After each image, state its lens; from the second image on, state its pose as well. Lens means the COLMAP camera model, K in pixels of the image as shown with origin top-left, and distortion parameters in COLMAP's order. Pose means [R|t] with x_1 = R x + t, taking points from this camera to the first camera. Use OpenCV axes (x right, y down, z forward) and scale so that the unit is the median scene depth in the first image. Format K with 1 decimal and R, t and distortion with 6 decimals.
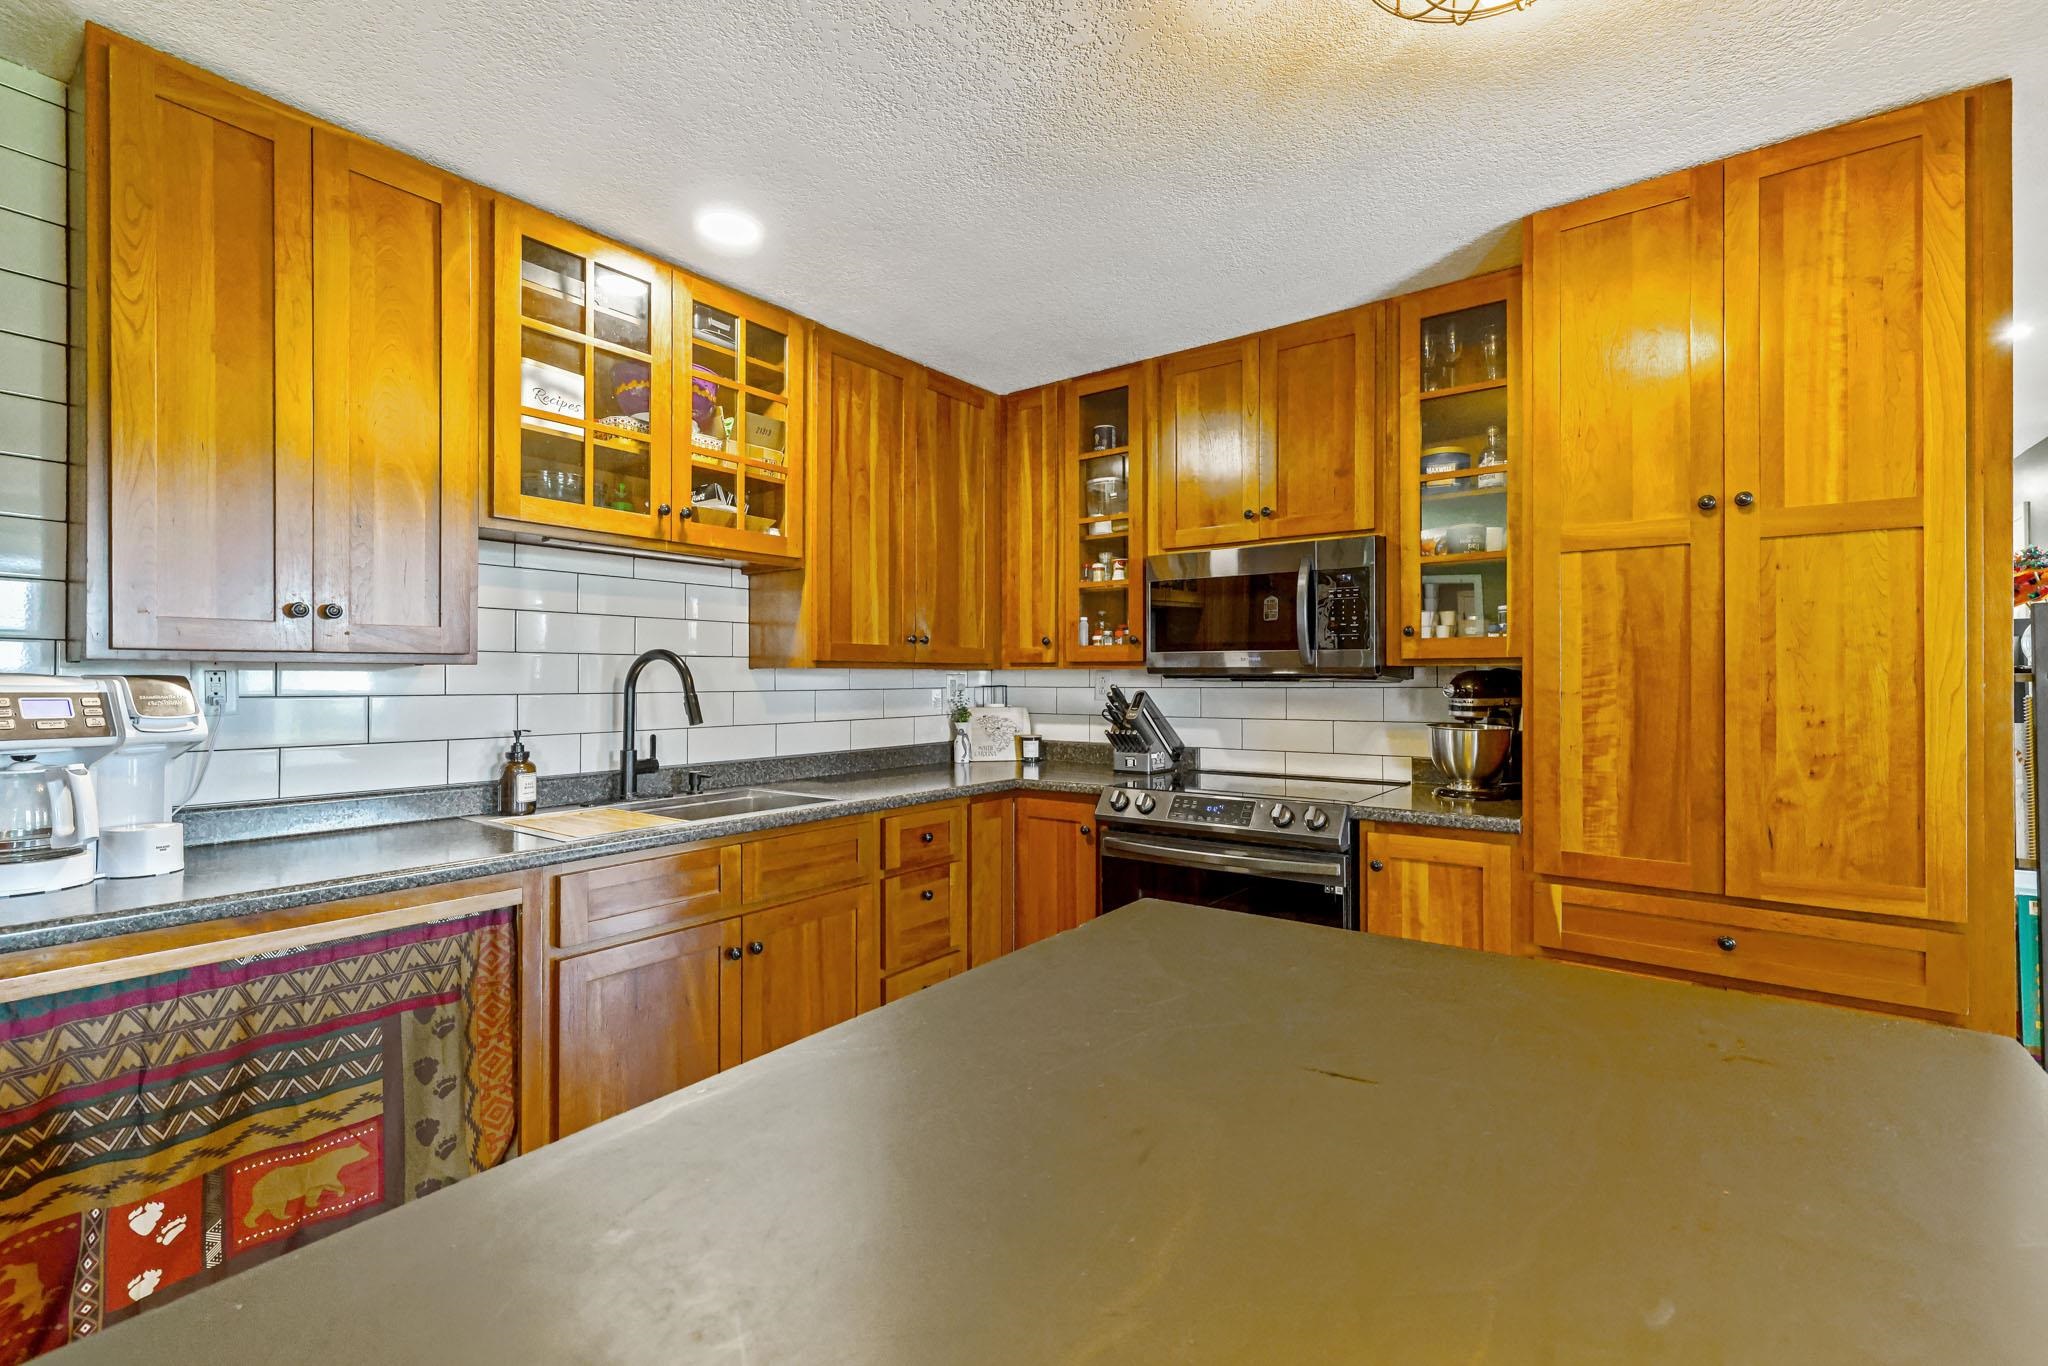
lens RADIAL K [[882.7, 0, 1029.8], [0, 882.7, 686.0], [0, 0, 1]] dist [0.001054, -0.000009]
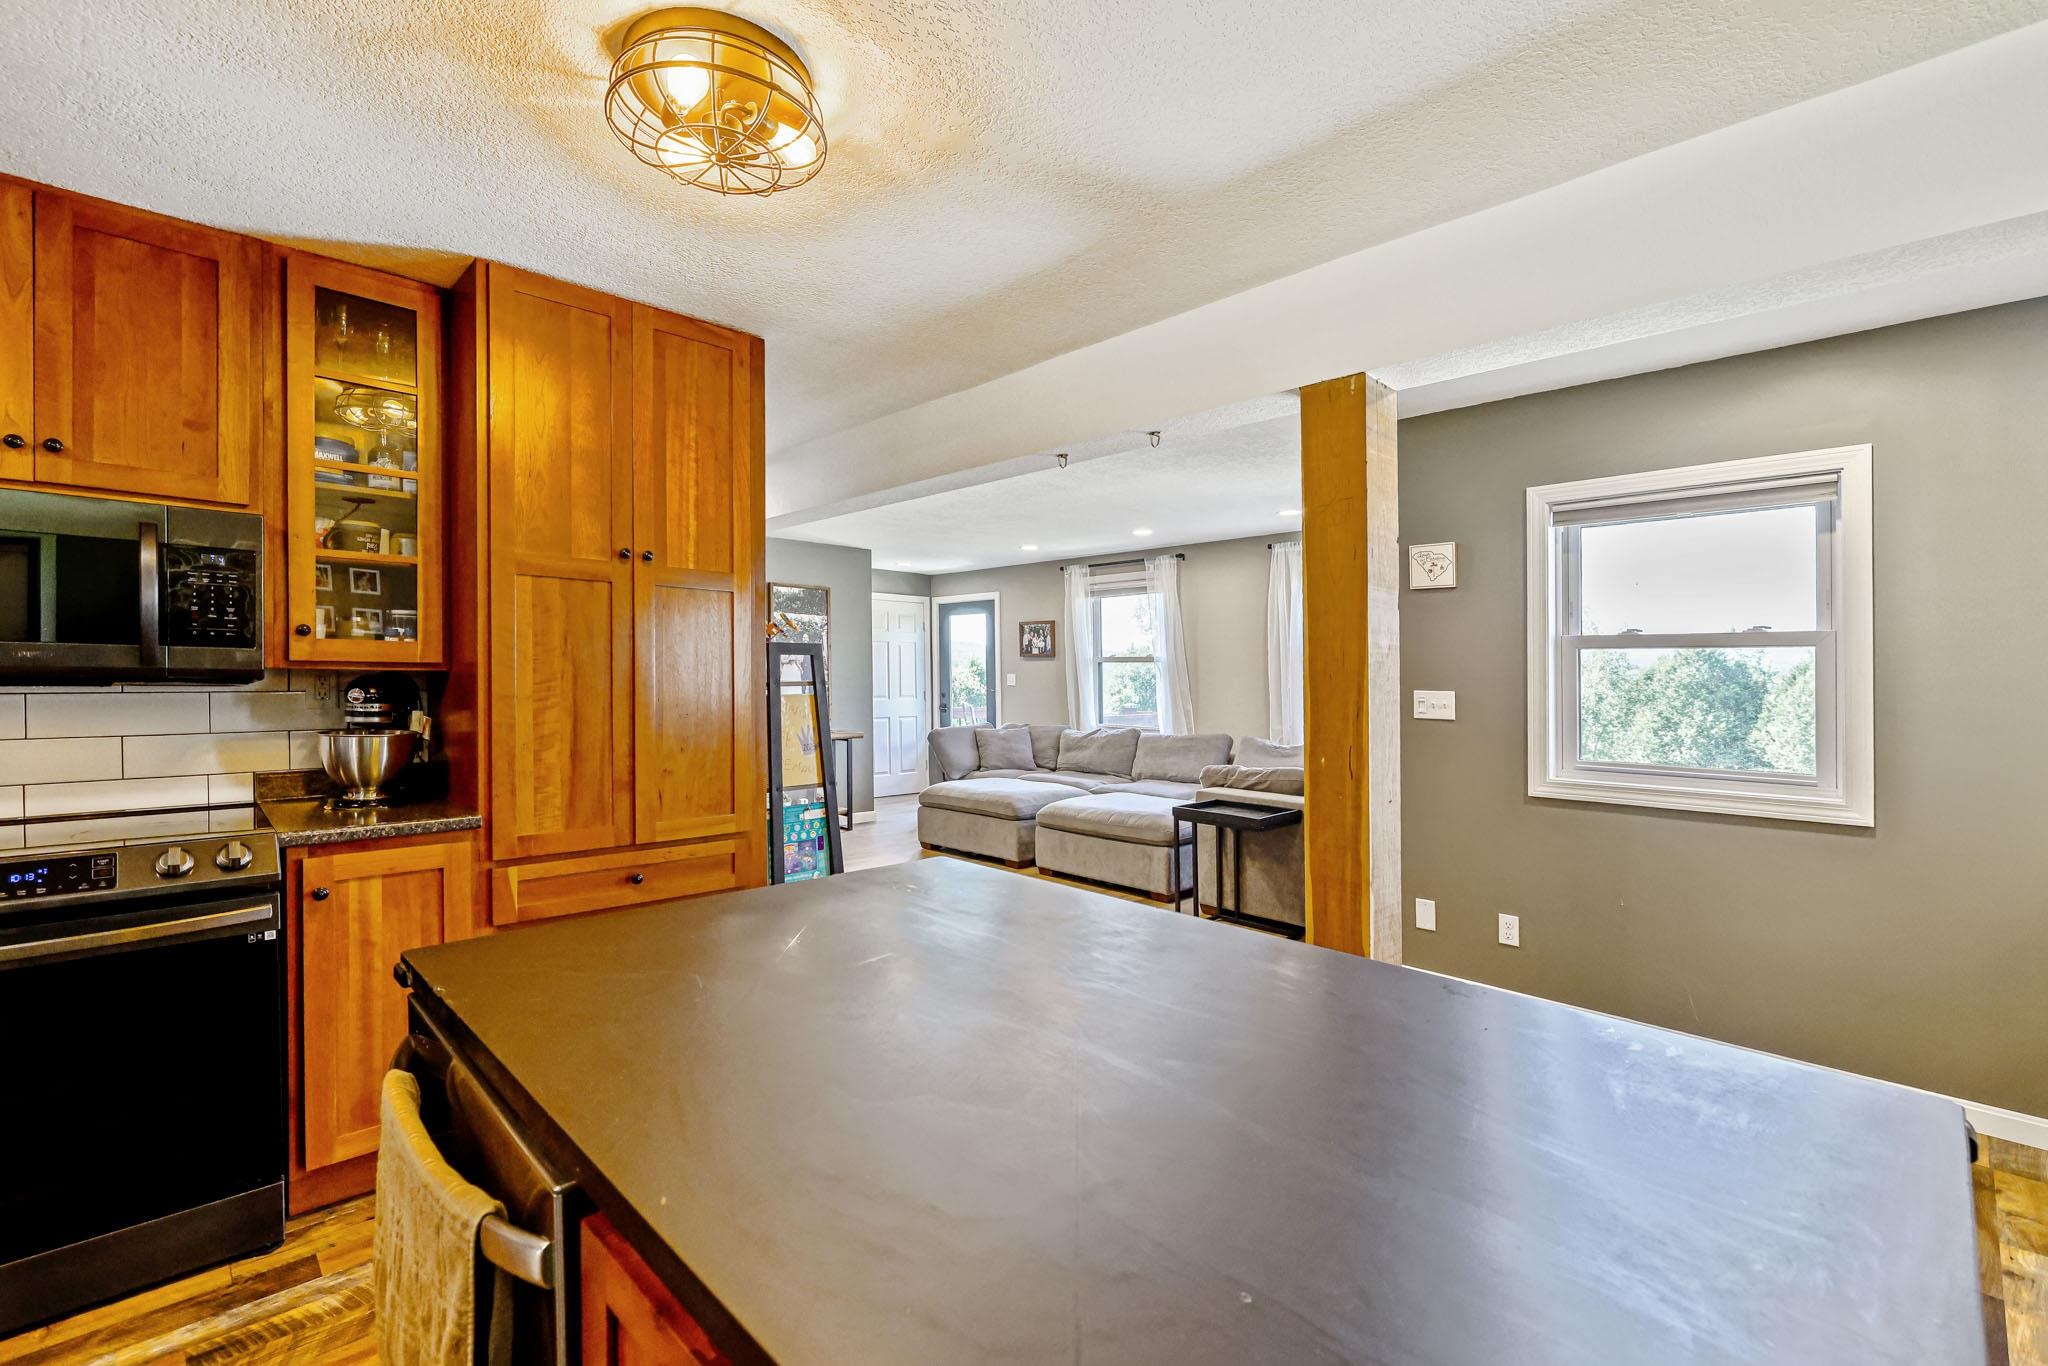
lens RADIAL K [[893.8, 0, 1031.2], [0, 893.8, 674.4], [0, 0, 1]] dist [0.002533, 0.000047]
pose [[0.161484, 0.004224, 0.986866, -0.434262], [-0.002620, 0.999989, -0.003851, -0.019495], [-0.986872, -0.001964, 0.161493, 0.160370]]
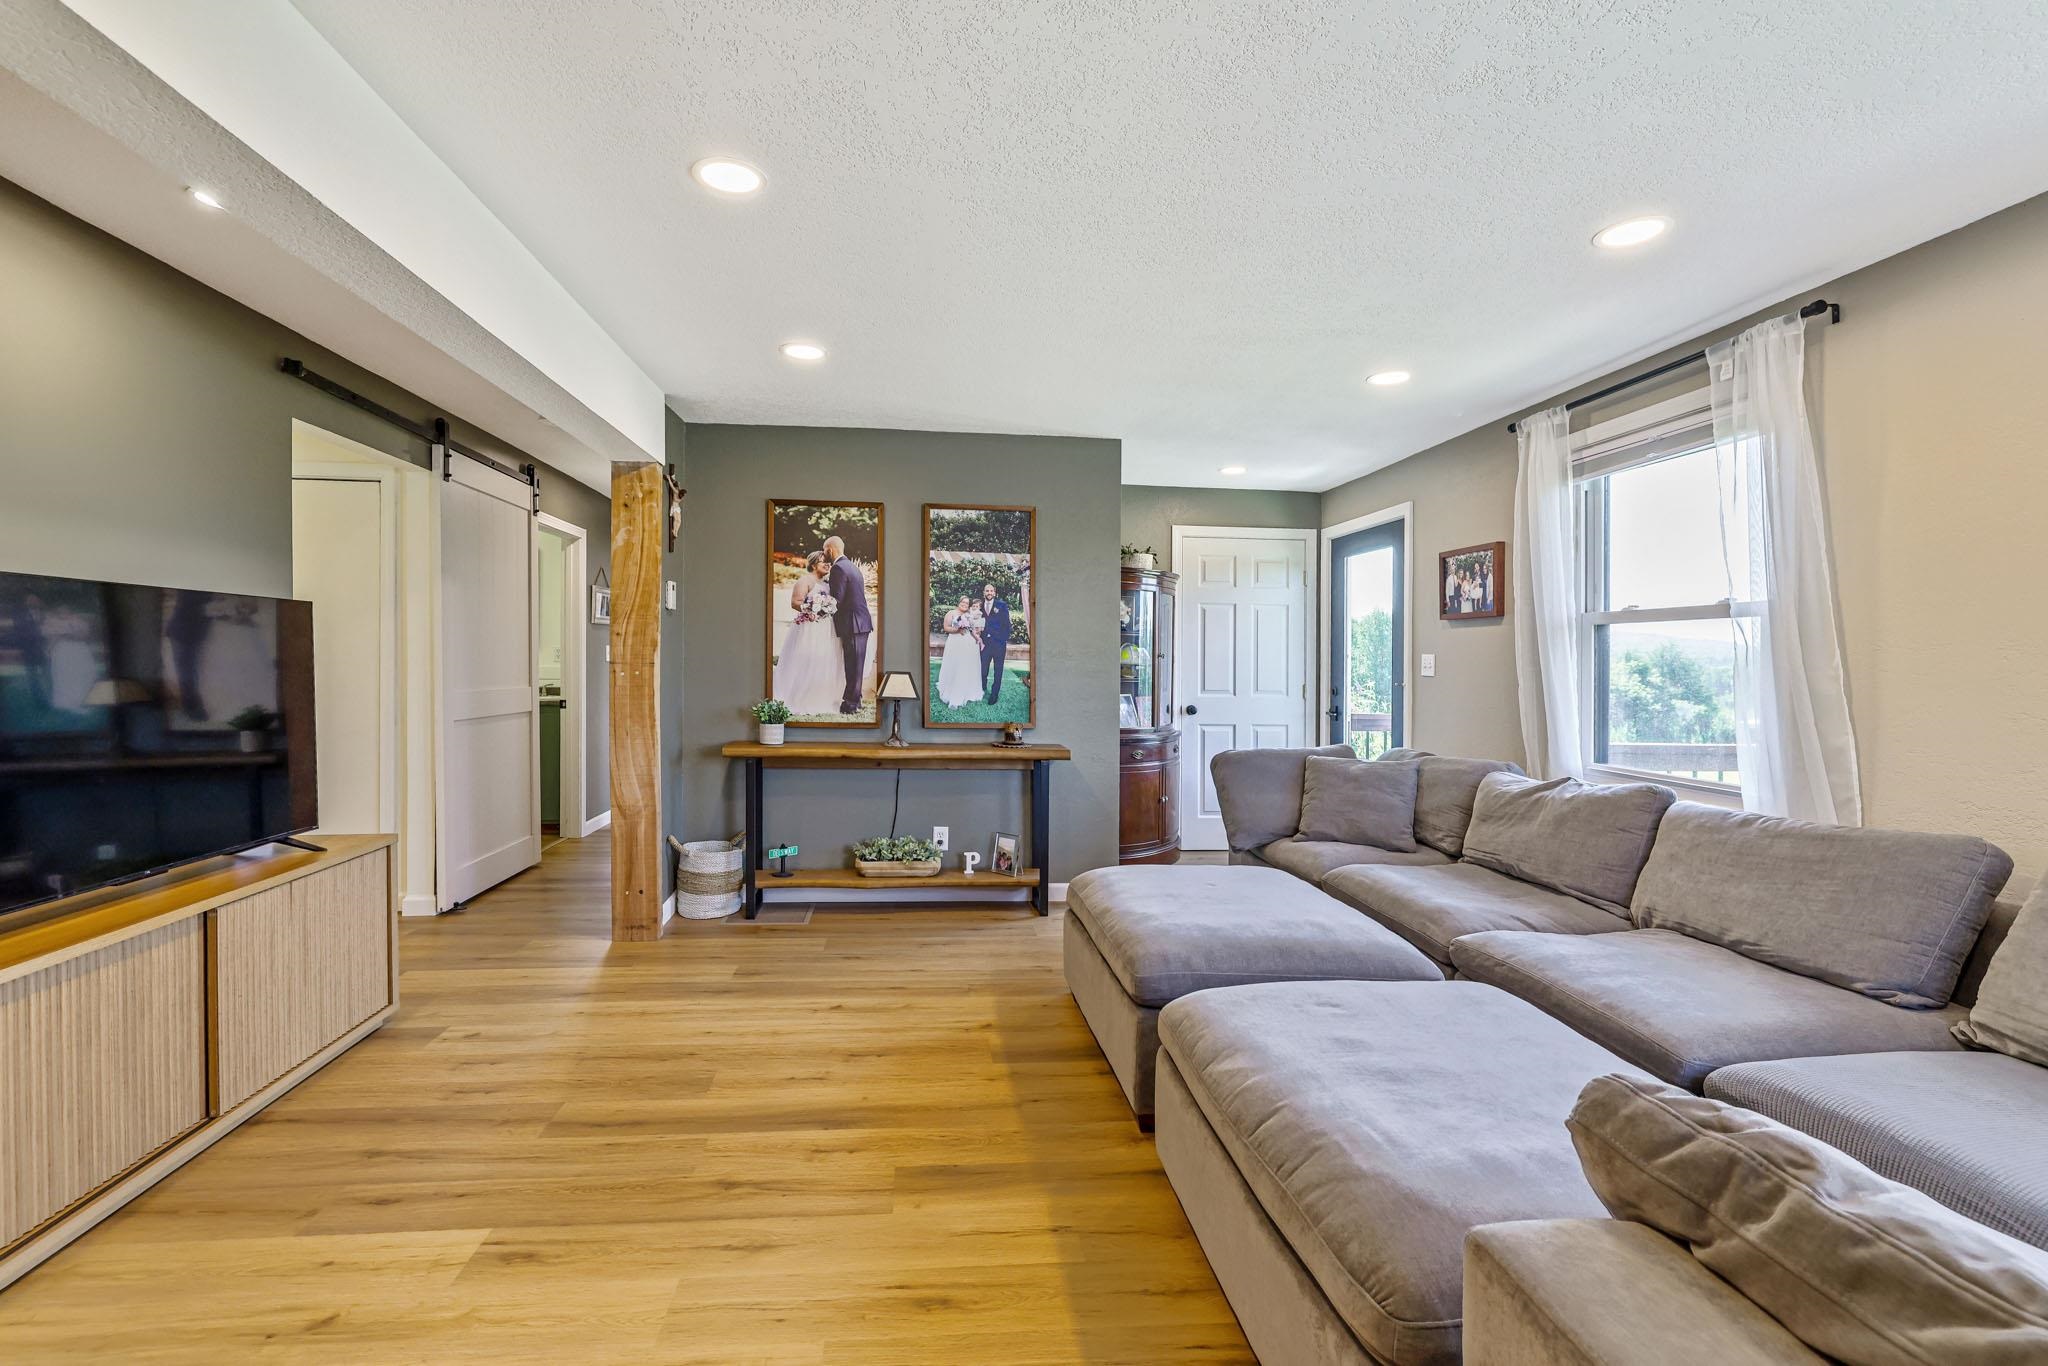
lens RADIAL K [[882.7, 0, 1029.8], [0, 882.7, 686.0], [0, 0, 1]] dist [0.001054, -0.000009]
pose [[0.743337, -0.006652, 0.668884, 1.619260], [-0.011273, 0.999684, 0.022469, 0.005566], [-0.668822, -0.024242, 0.743027, -0.050556]]
